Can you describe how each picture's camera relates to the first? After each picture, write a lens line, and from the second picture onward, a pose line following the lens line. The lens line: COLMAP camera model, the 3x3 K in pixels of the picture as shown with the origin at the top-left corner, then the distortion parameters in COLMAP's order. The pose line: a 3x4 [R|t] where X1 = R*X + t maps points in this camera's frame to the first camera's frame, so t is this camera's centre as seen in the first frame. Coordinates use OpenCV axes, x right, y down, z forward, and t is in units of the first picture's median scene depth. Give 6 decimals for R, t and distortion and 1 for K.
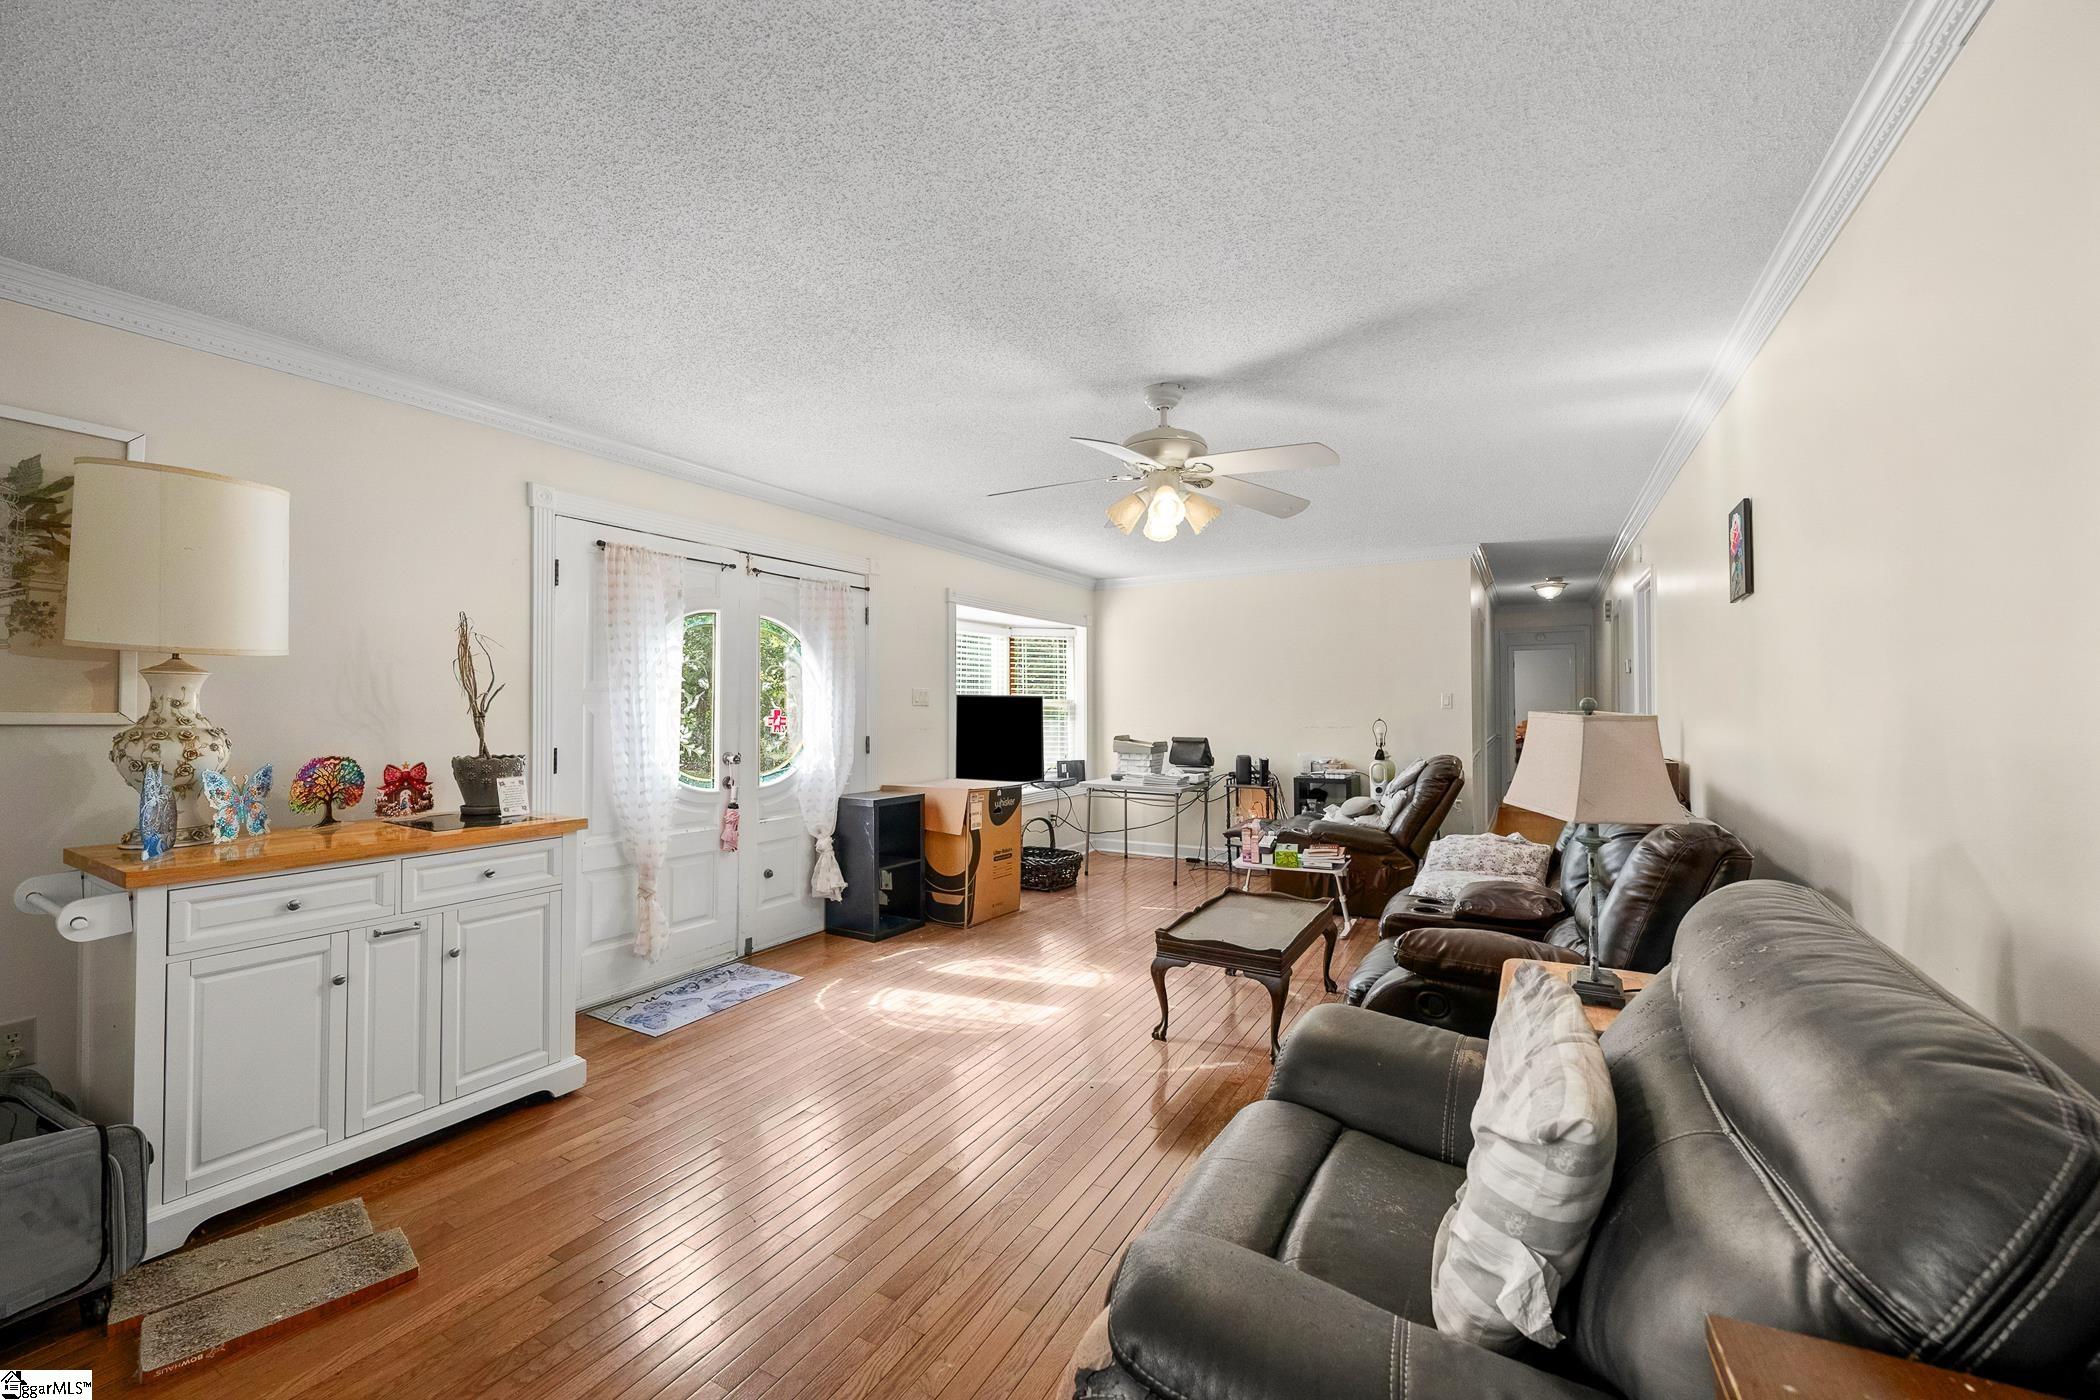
lens RADIAL K [[843.8, 0, 1038.8], [0, 843.8, 698.1], [0, 0, 1]] dist [-0.004636, -0.000741]
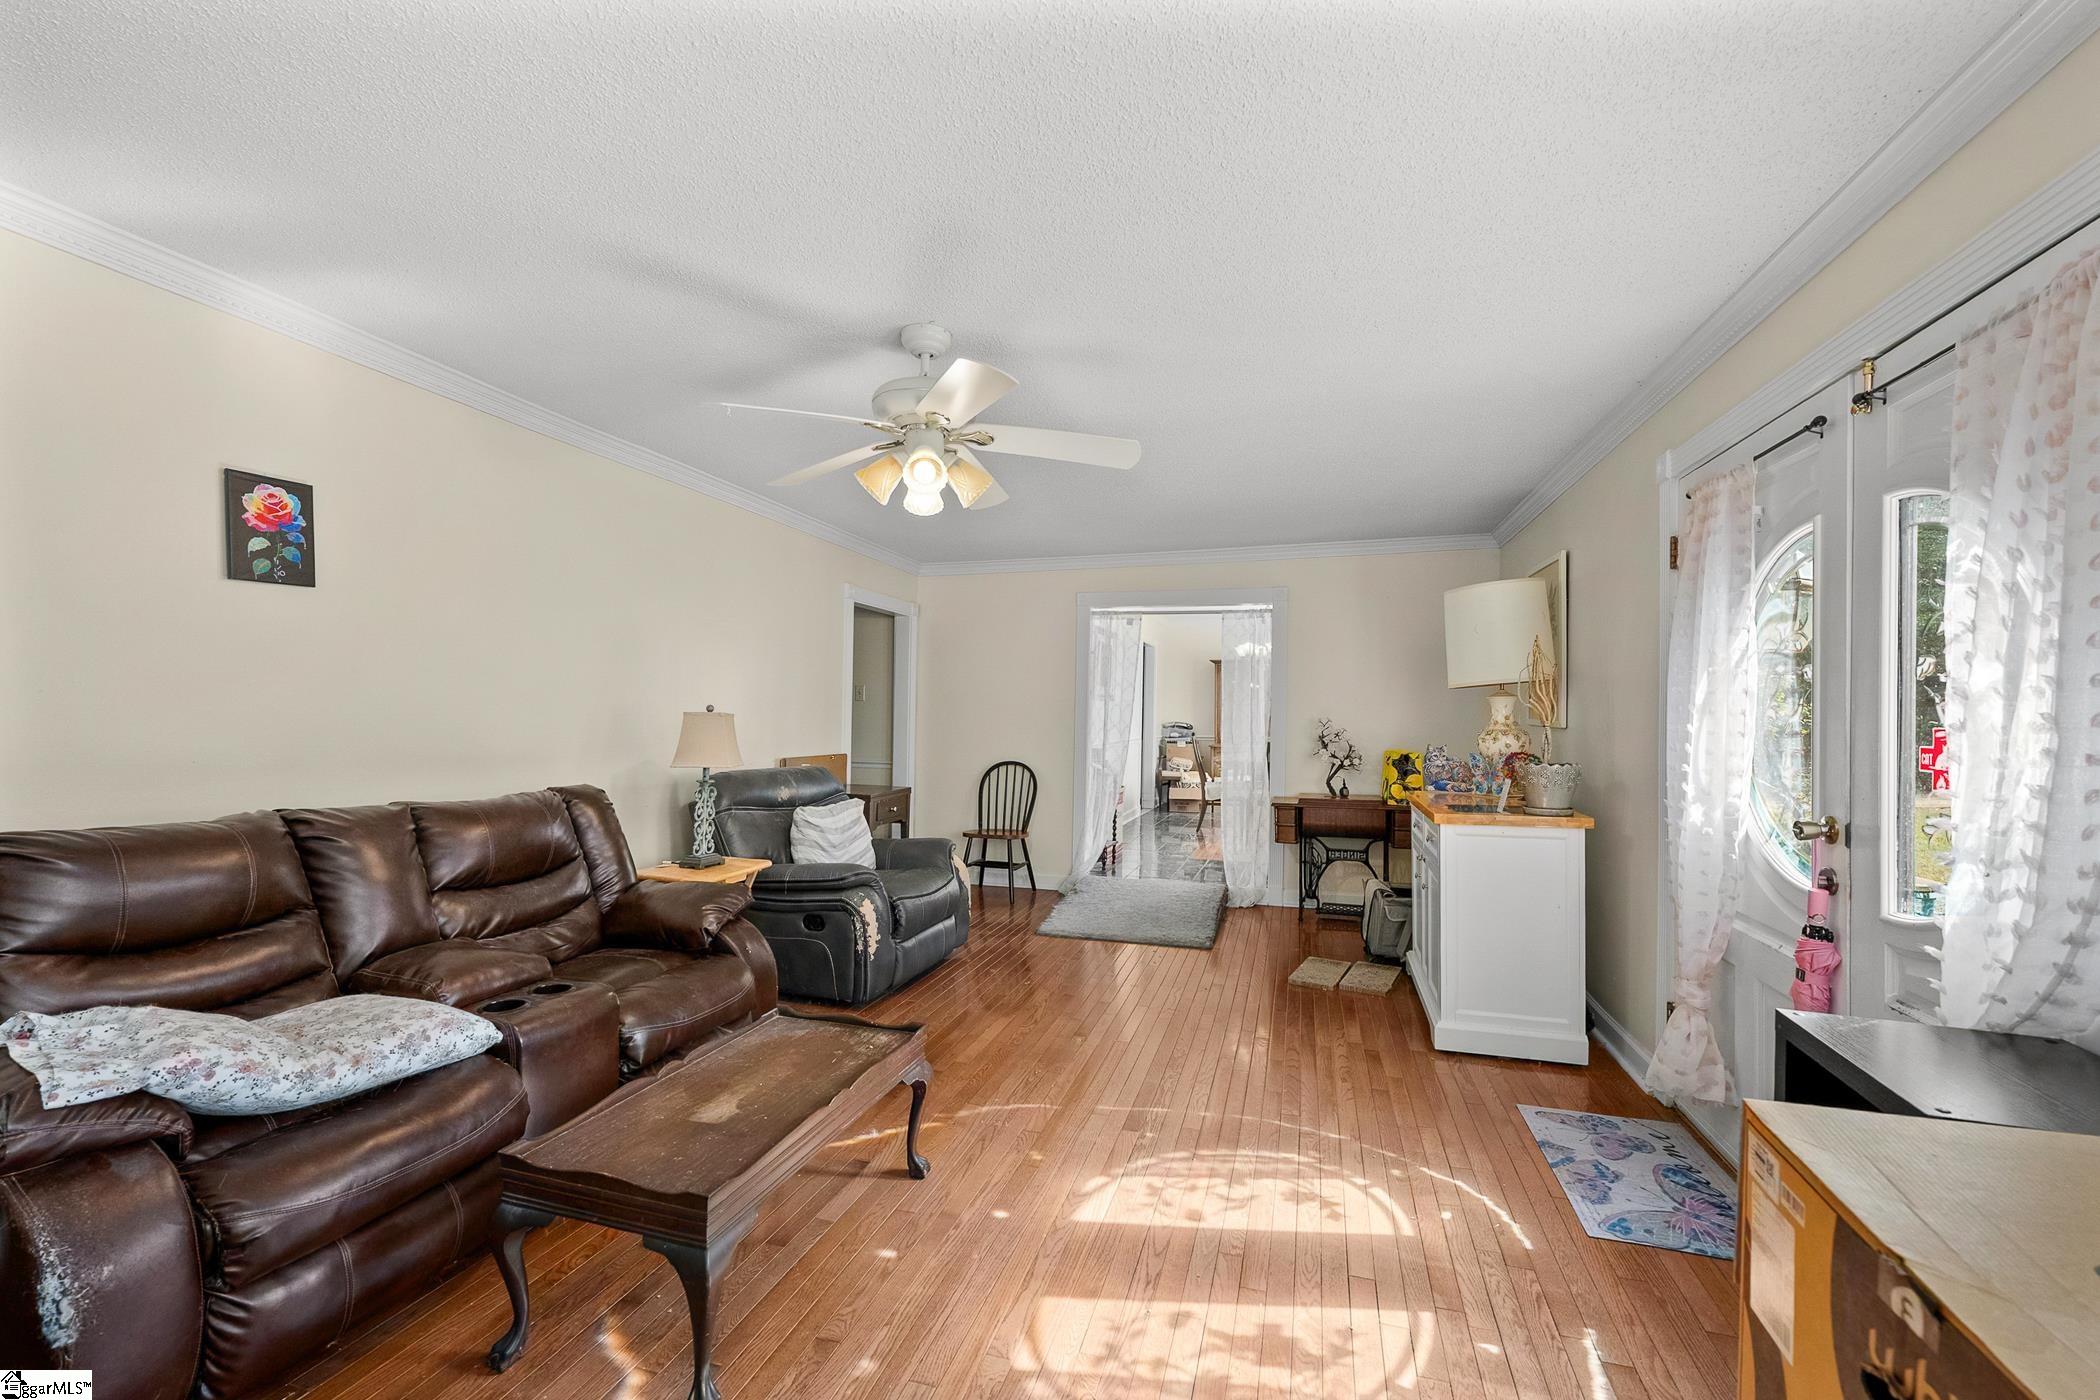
lens RADIAL K [[843.8, 0, 1037.9], [0, 843.8, 712.7], [0, 0, 1]] dist [-0.004636, -0.000741]
pose [[-0.974962, -0.006840, -0.222266, 0.185480], [-0.004403, 0.999925, -0.011460, 0.016361], [0.222328, -0.010194, -0.974919, 1.538170]]
